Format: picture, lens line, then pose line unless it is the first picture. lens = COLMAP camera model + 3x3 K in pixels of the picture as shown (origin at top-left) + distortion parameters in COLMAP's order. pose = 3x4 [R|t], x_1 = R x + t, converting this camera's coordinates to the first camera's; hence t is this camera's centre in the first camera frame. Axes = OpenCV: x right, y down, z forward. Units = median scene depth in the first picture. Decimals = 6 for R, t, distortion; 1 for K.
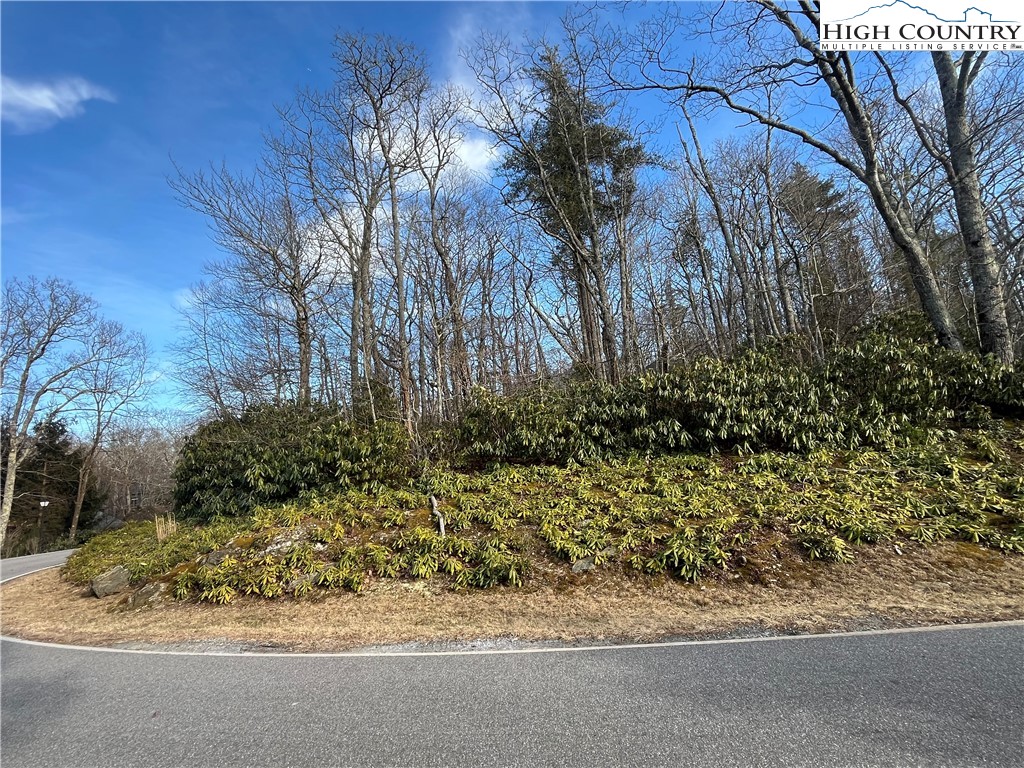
lens RADIAL K [[469.2, 0, 512.0], [0, 469.2, 384.0], [0, 0, 1]] dist [-0.009317, 0.000476]
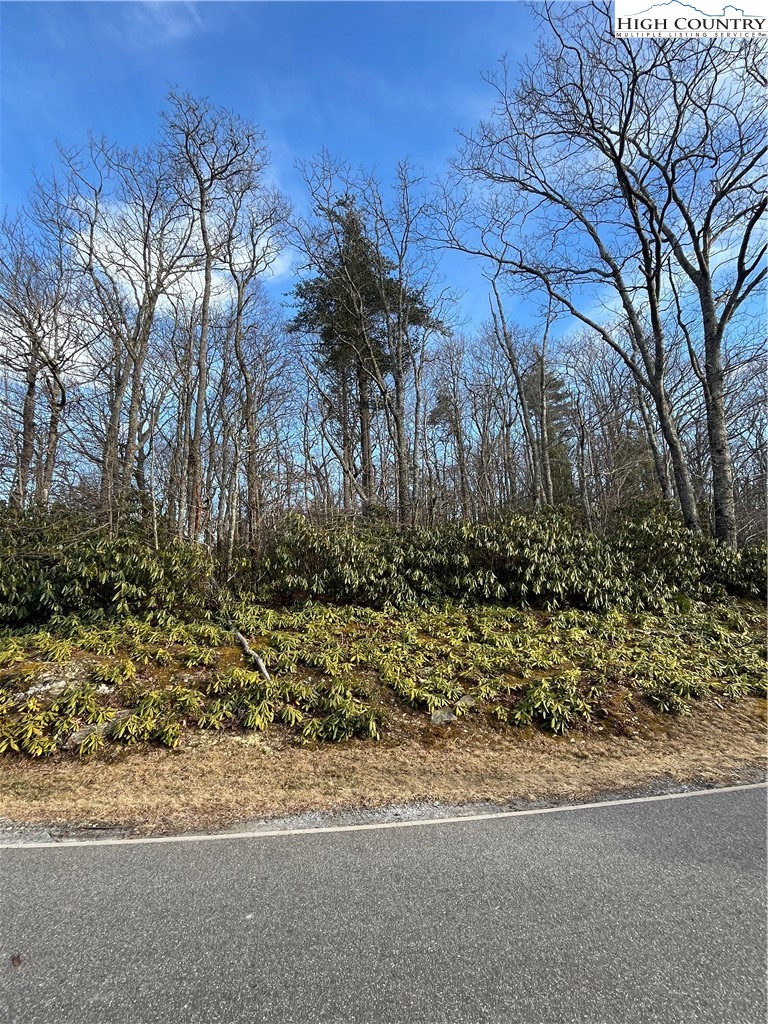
lens RADIAL K [[469.2, 0, 384.0], [0, 469.2, 512.0], [0, 0, 1]] dist [-0.009317, 0.000476]
pose [[0.947797, 0.132117, 0.290218, -0.224021], [-0.122339, 0.991143, -0.051667, 0.033938], [-0.294473, 0.013464, 0.955565, 0.101567]]
